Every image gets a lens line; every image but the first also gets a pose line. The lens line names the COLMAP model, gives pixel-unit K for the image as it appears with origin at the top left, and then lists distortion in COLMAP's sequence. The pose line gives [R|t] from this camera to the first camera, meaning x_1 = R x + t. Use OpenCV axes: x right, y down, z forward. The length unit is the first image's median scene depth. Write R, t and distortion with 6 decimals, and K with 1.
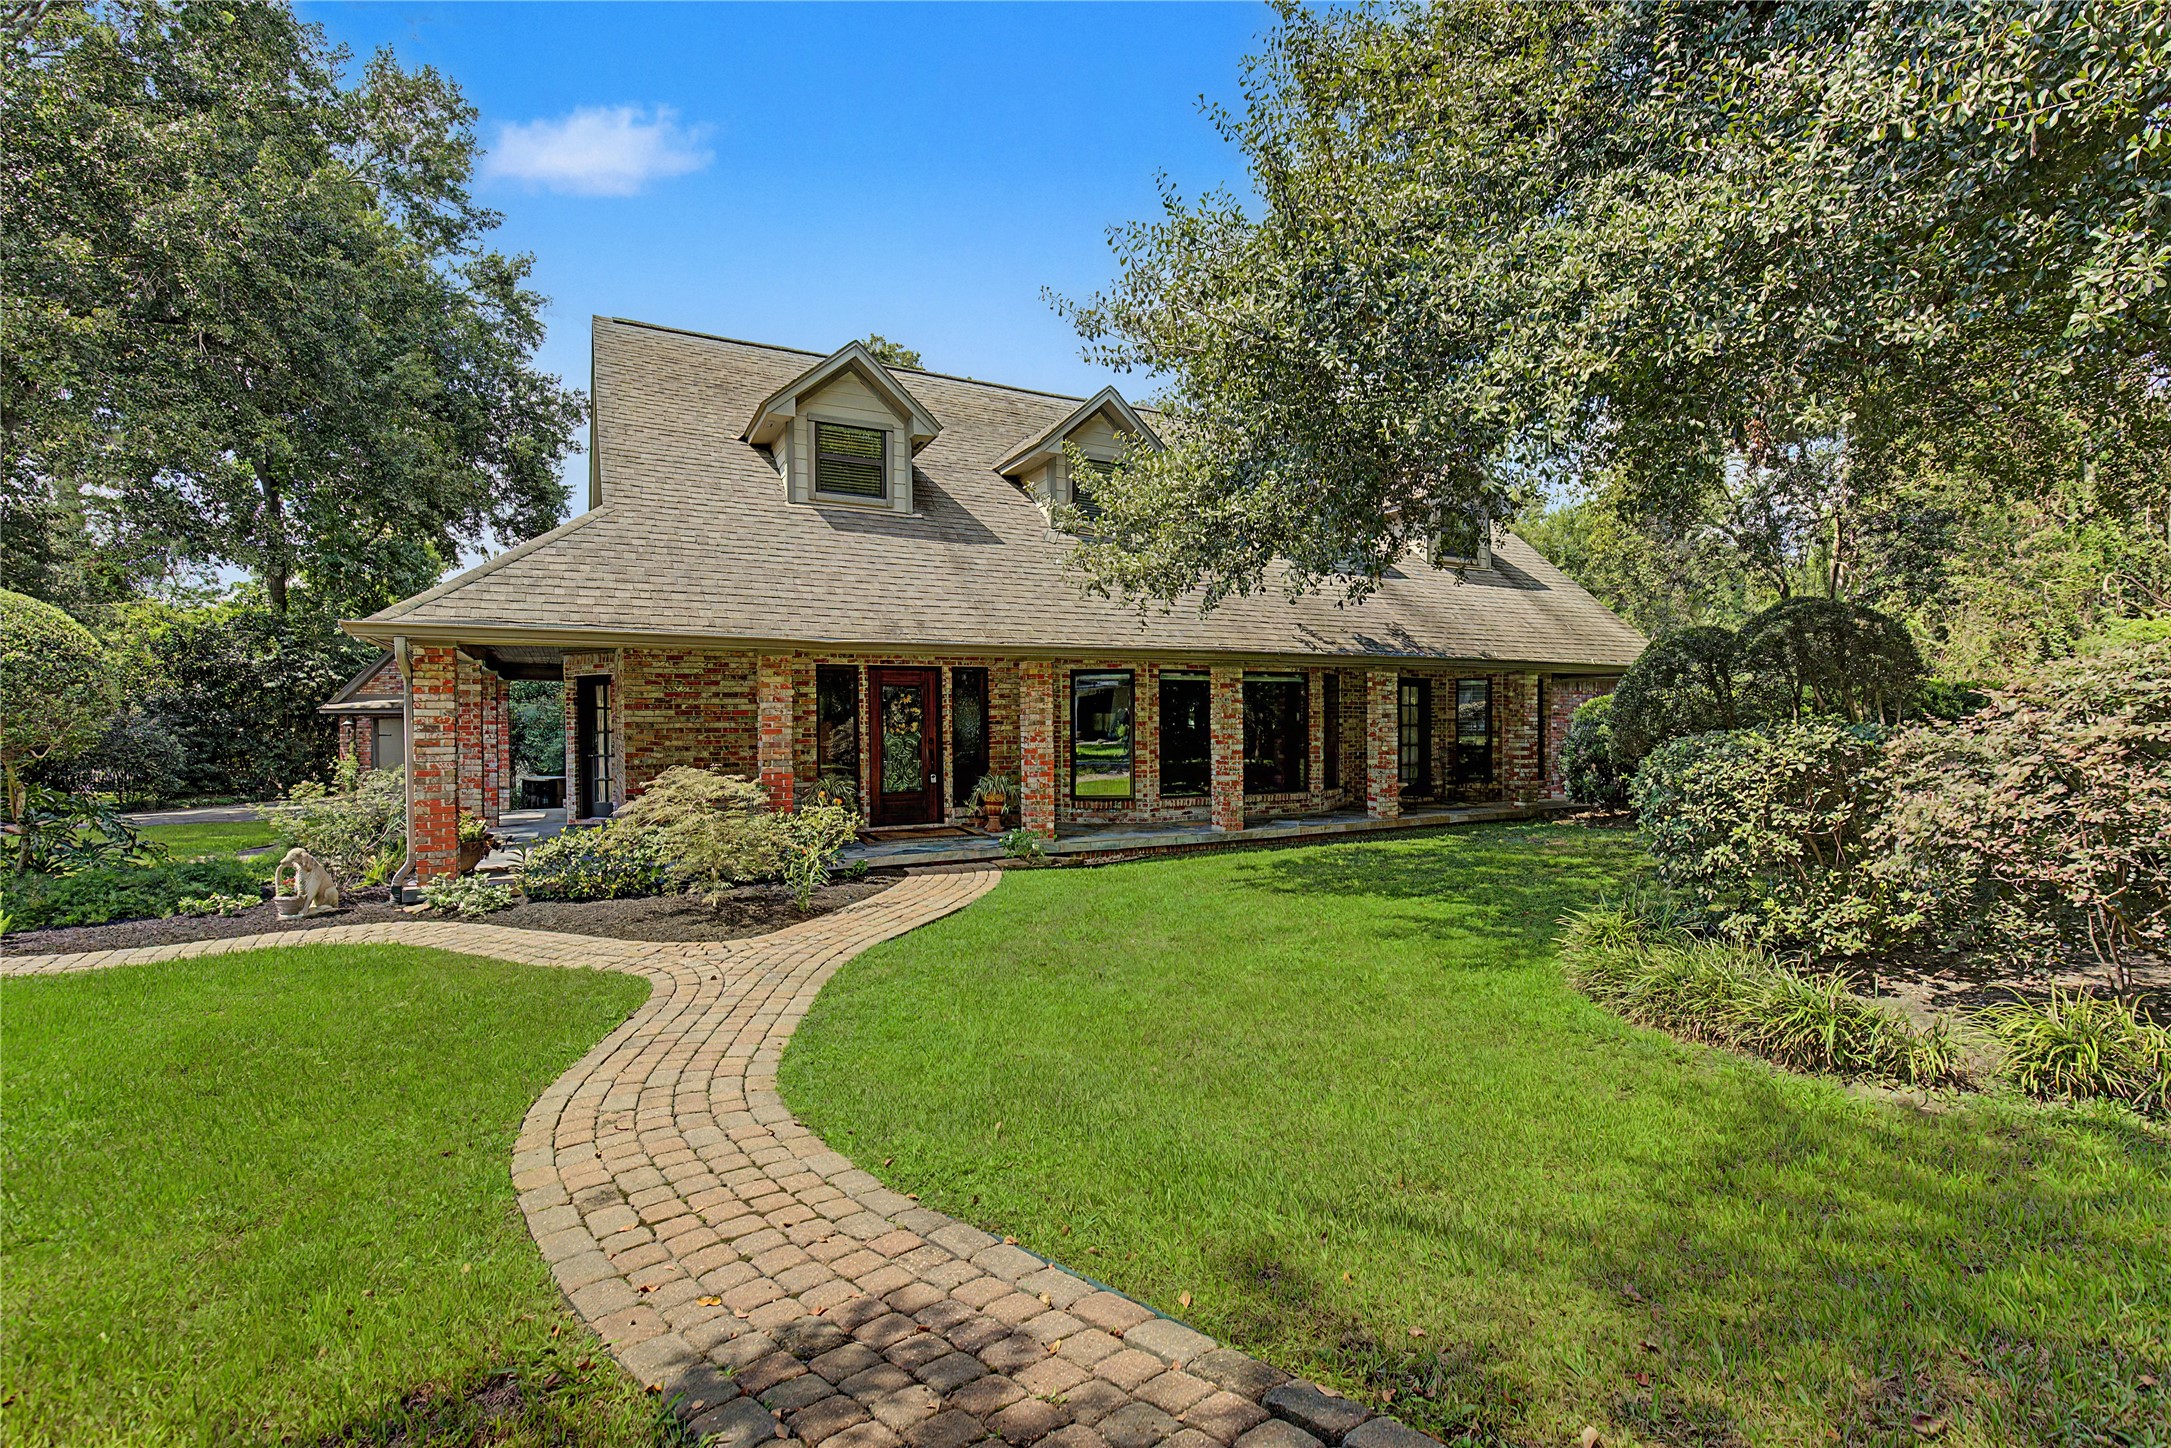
lens RADIAL K [[989.3, 0, 1083.8], [0, 989.3, 724.6], [0, 0, 1]] dist [-0.002696, 0.000276]
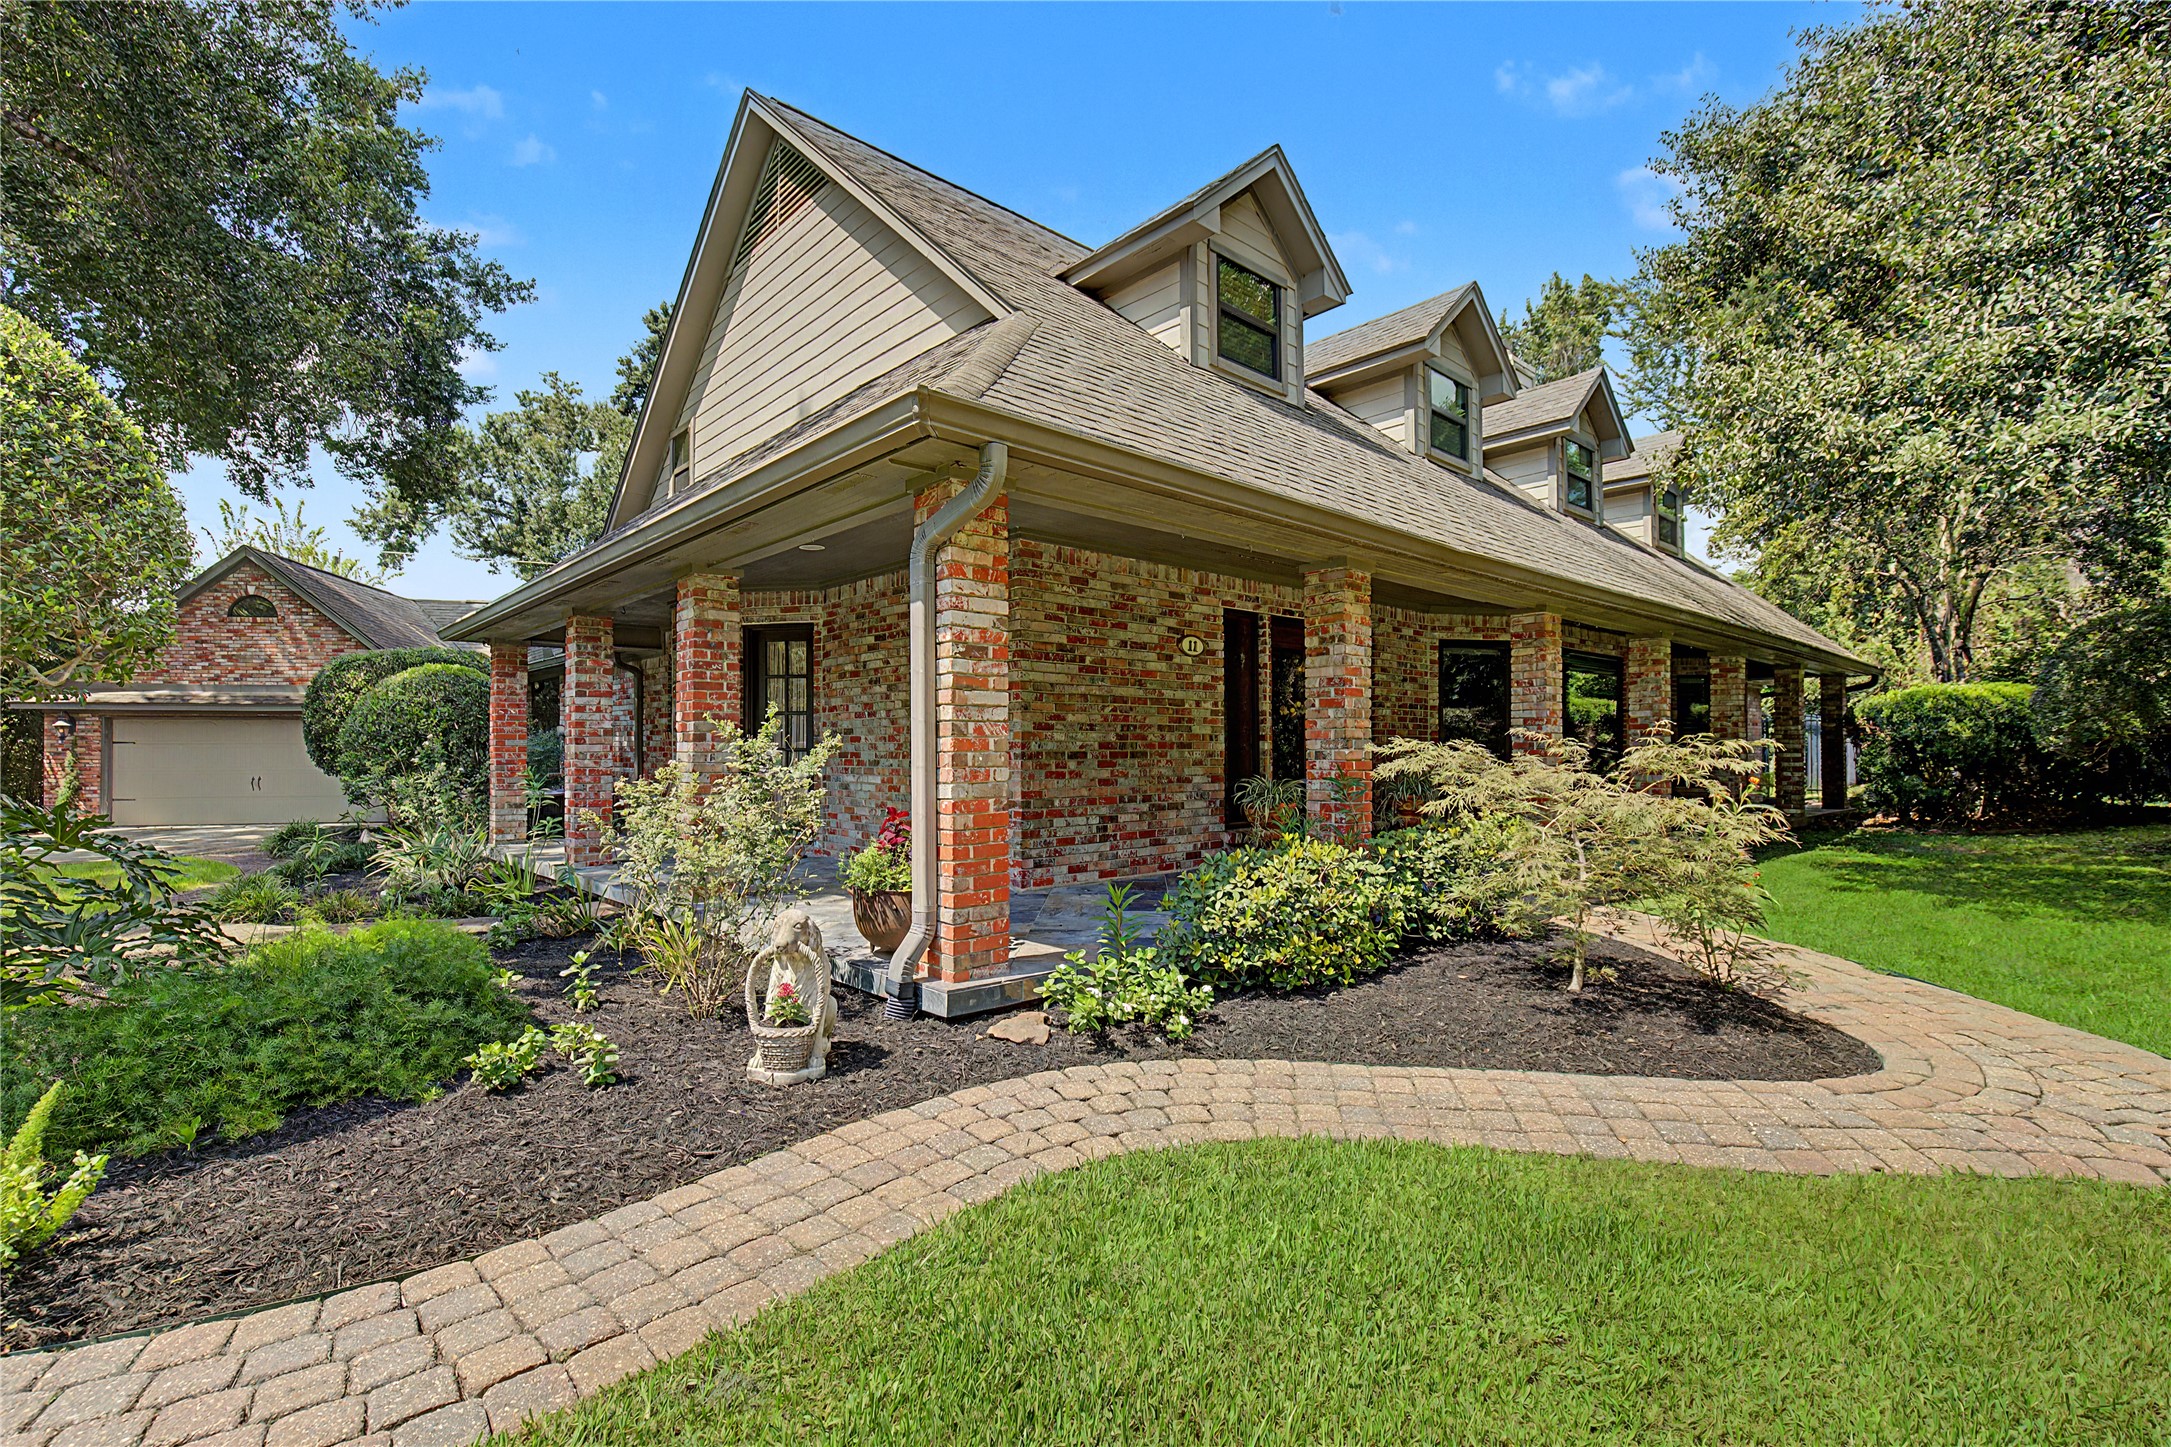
lens RADIAL K [[989.3, 0, 1087.8], [0, 989.3, 732.3], [0, 0, 1]] dist [-0.002696, 0.000276]
pose [[0.967135, 0.009579, 0.254084, -0.550408], [-0.003672, 0.999712, -0.023713, 0.041430], [-0.254238, 0.022000, 0.966891, 0.387281]]
